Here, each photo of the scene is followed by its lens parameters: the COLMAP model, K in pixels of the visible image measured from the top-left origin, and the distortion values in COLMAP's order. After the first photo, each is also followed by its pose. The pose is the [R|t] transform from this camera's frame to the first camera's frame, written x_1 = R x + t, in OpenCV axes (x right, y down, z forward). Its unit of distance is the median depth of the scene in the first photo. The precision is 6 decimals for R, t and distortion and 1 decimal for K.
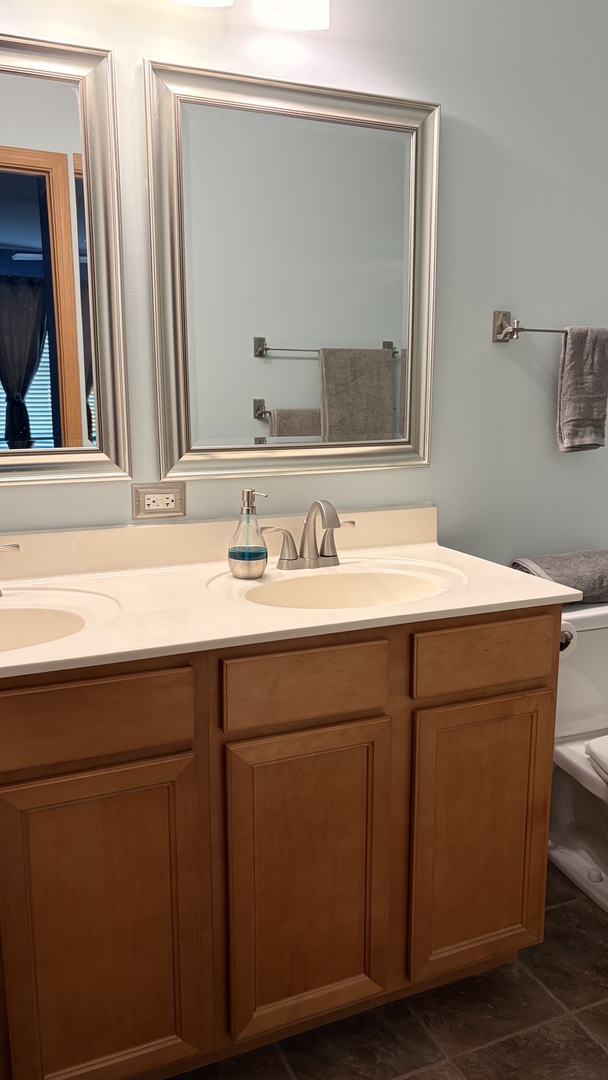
lens RADIAL K [[810.3, 0, 304.0], [0, 810.3, 540.0], [0, 0, 1]] dist [0.171739, -0.560761]
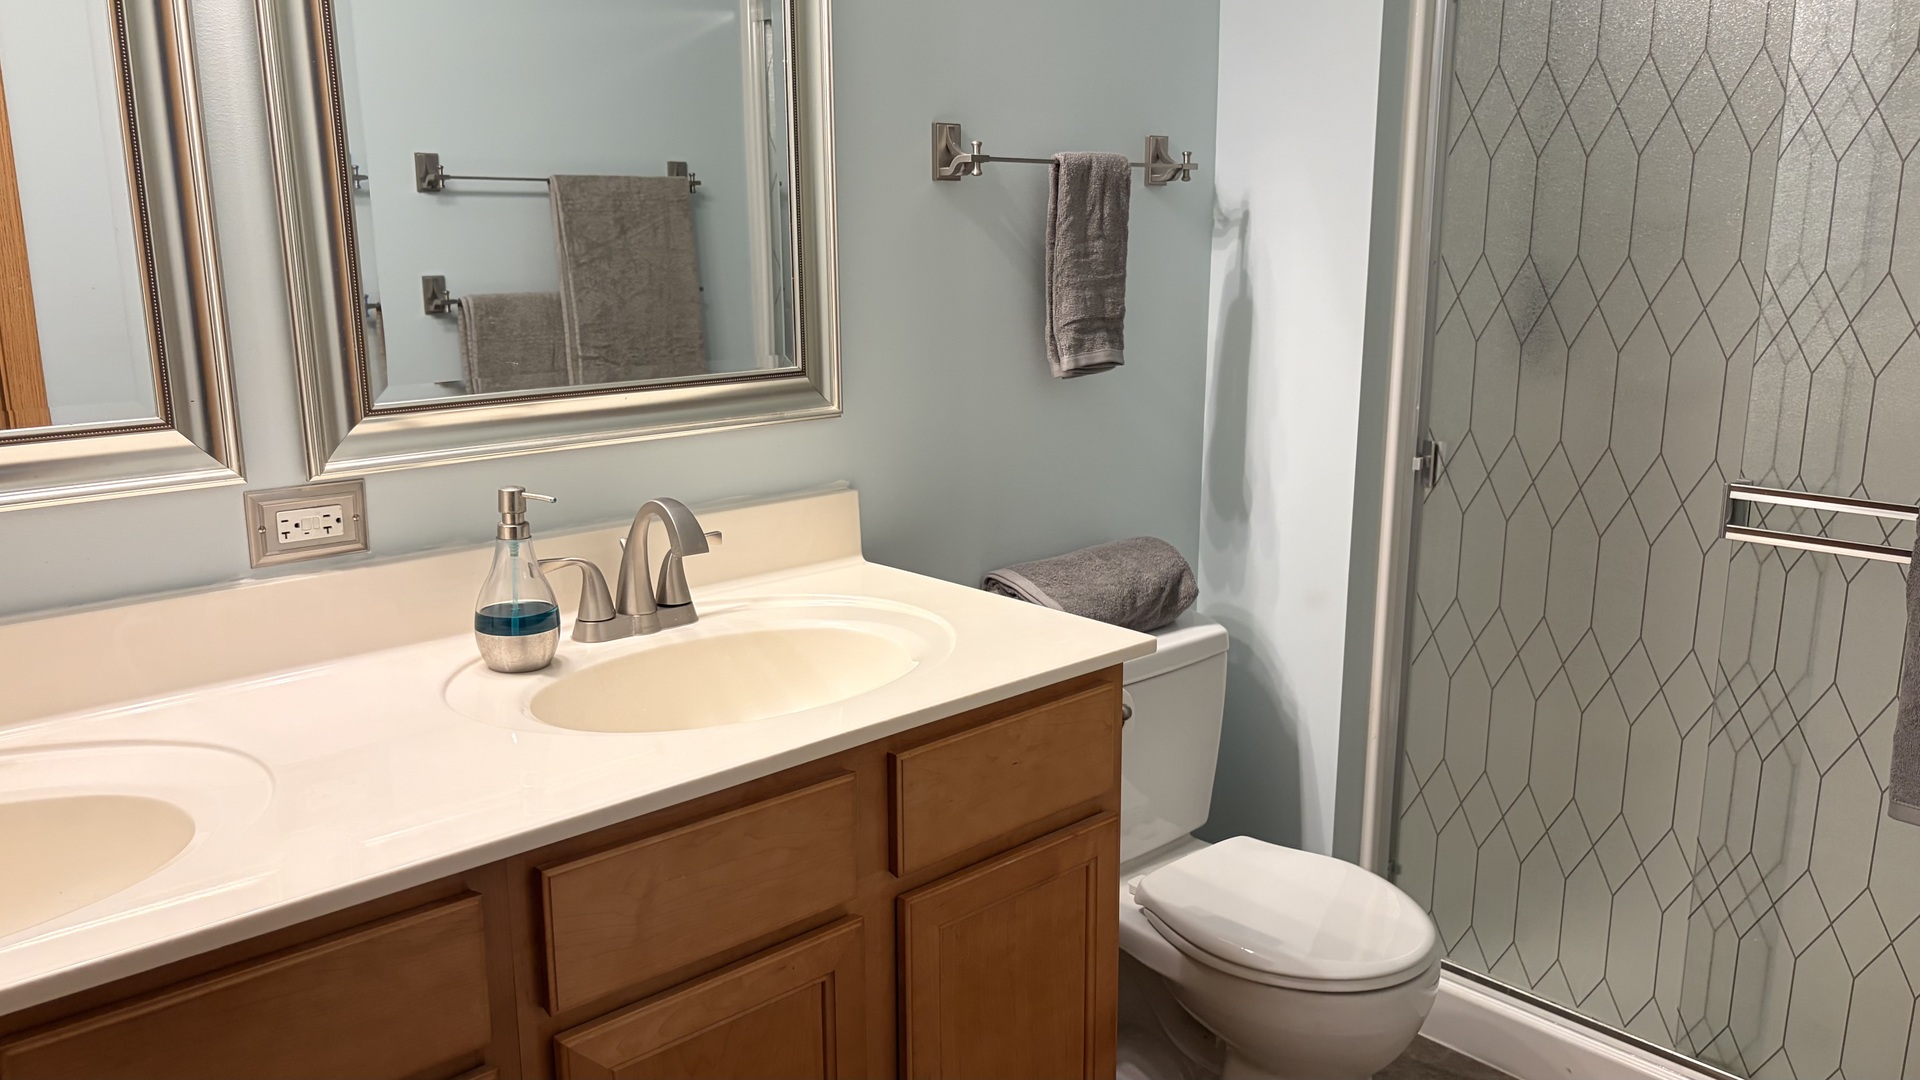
lens RADIAL K [[1440.5, 0, 949.9], [0, 1440.5, 555.5], [0, 0, 1]] dist [0.171739, -0.560761]
pose [[0.946107, -0.077403, 0.314467, -0.083047], [0.065846, 0.996712, 0.047226, -0.039315], [-0.317089, -0.023974, 0.948093, 0.080299]]
